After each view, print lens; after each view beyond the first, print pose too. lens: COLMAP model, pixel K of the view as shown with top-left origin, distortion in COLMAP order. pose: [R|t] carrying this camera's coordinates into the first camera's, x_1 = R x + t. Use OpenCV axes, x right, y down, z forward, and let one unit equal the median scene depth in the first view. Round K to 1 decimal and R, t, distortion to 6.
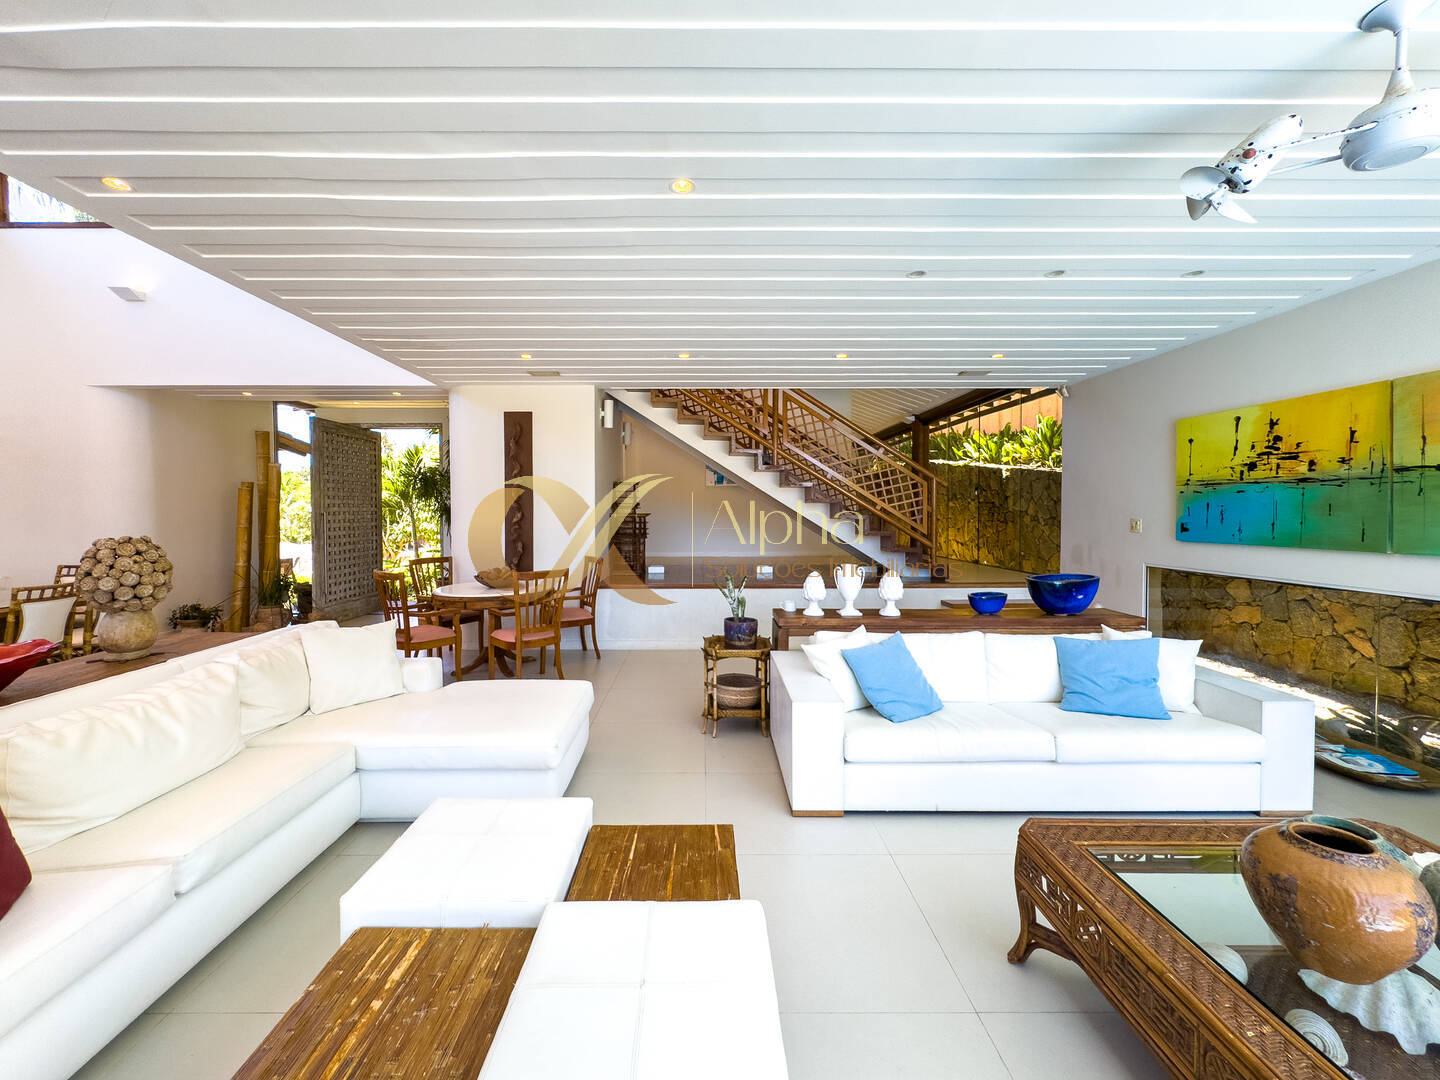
lens RADIAL K [[578.9, 0, 717.3], [0, 578.9, 533.4], [0, 0, 1]] dist [-0.007856, 0.000355]
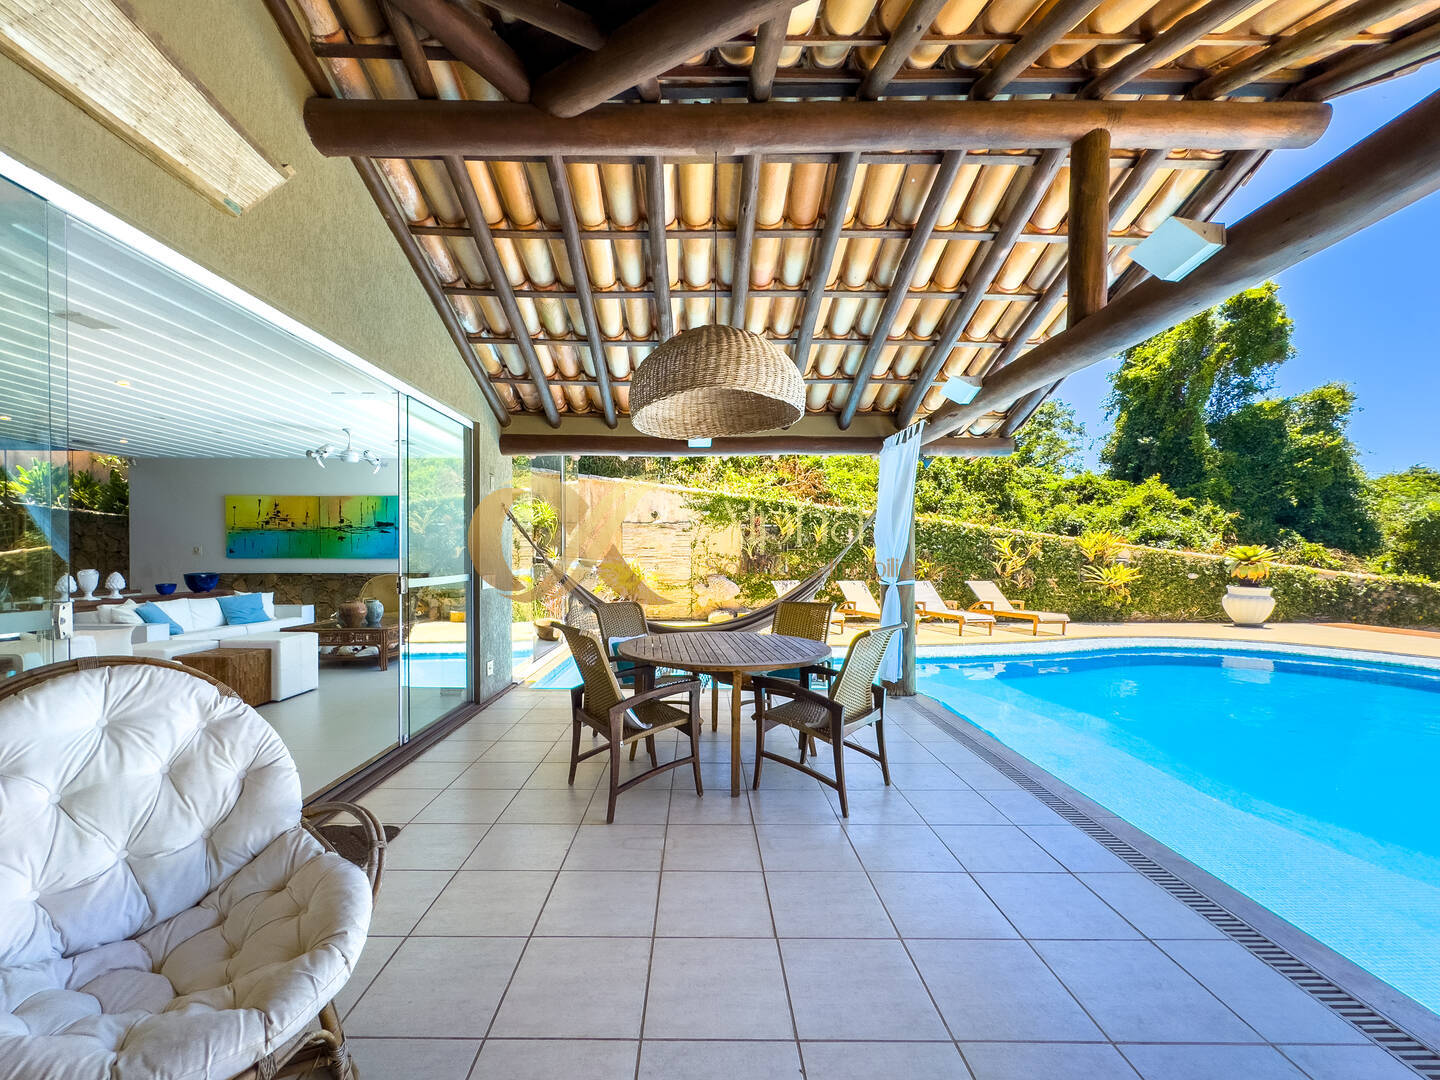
lens RADIAL K [[578.9, 0, 712.5], [0, 578.9, 561.7], [0, 0, 1]] dist [-0.007856, 0.000355]
pose [[0.009393, -0.011536, 0.999889, -1.262999], [0.034684, 0.999336, 0.011204, 0.068003], [-0.999354, 0.034575, 0.009787, -0.728385]]
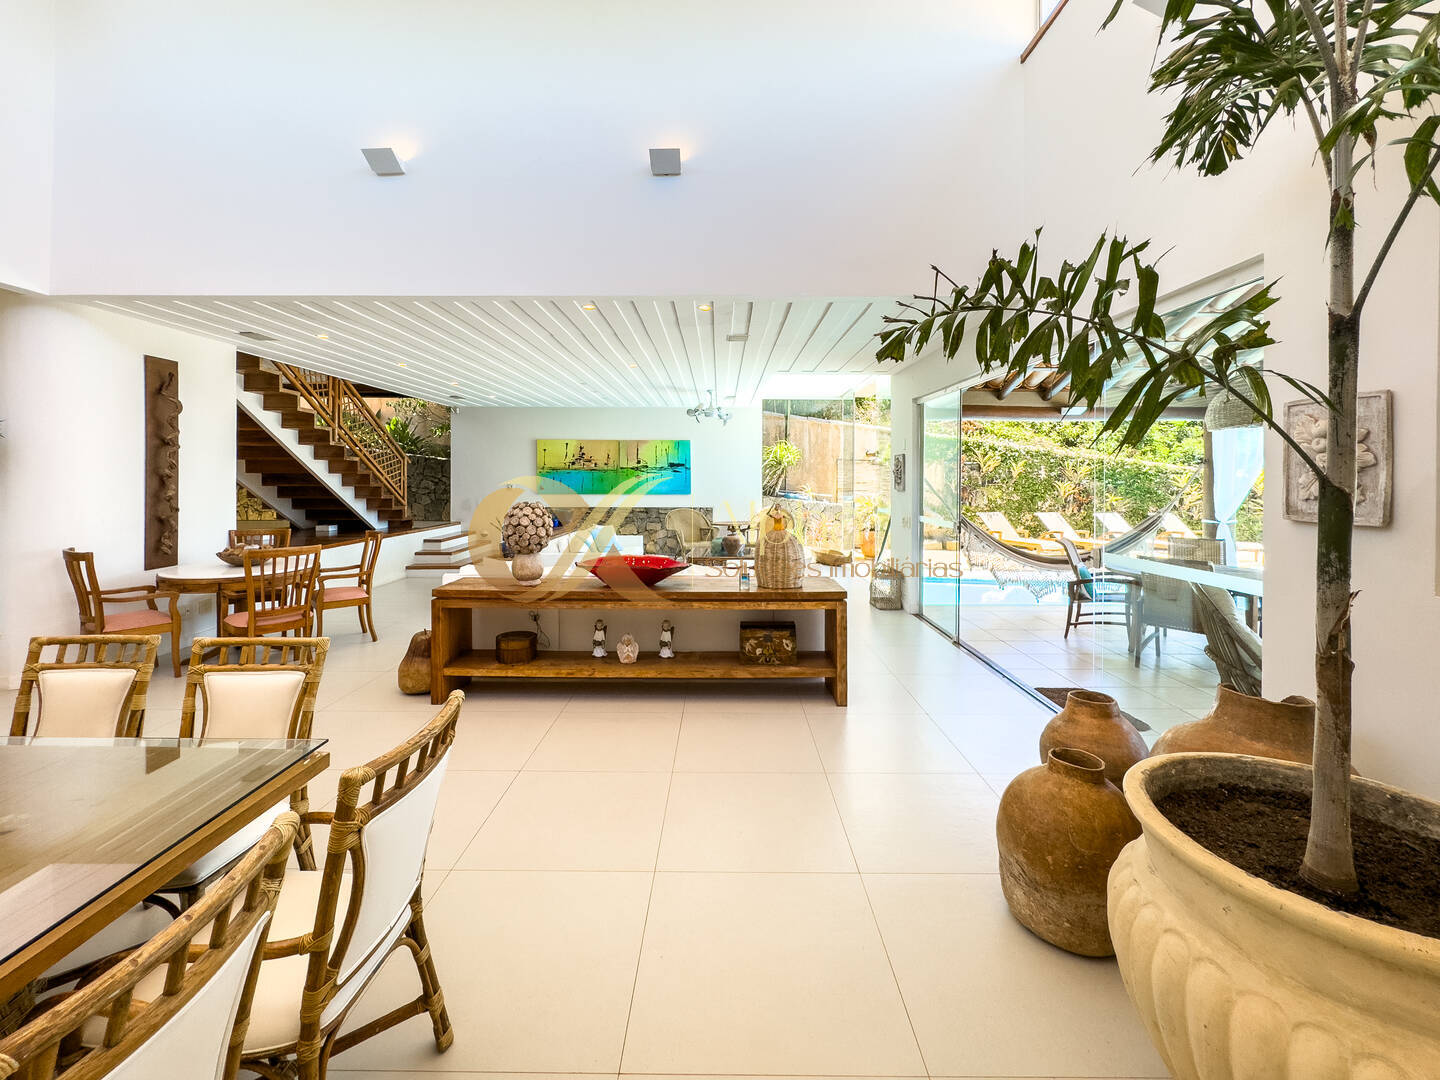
lens RADIAL K [[603.5, 0, 706.9], [0, 603.5, 491.6], [0, 0, 1]] dist [0.009044, 0.000294]
pose [[0.013446, -0.024070, 0.999620, -1.719792], [0.032619, 0.999189, 0.023621, -0.033487], [-0.999377, 0.032289, 0.014220, 0.357911]]
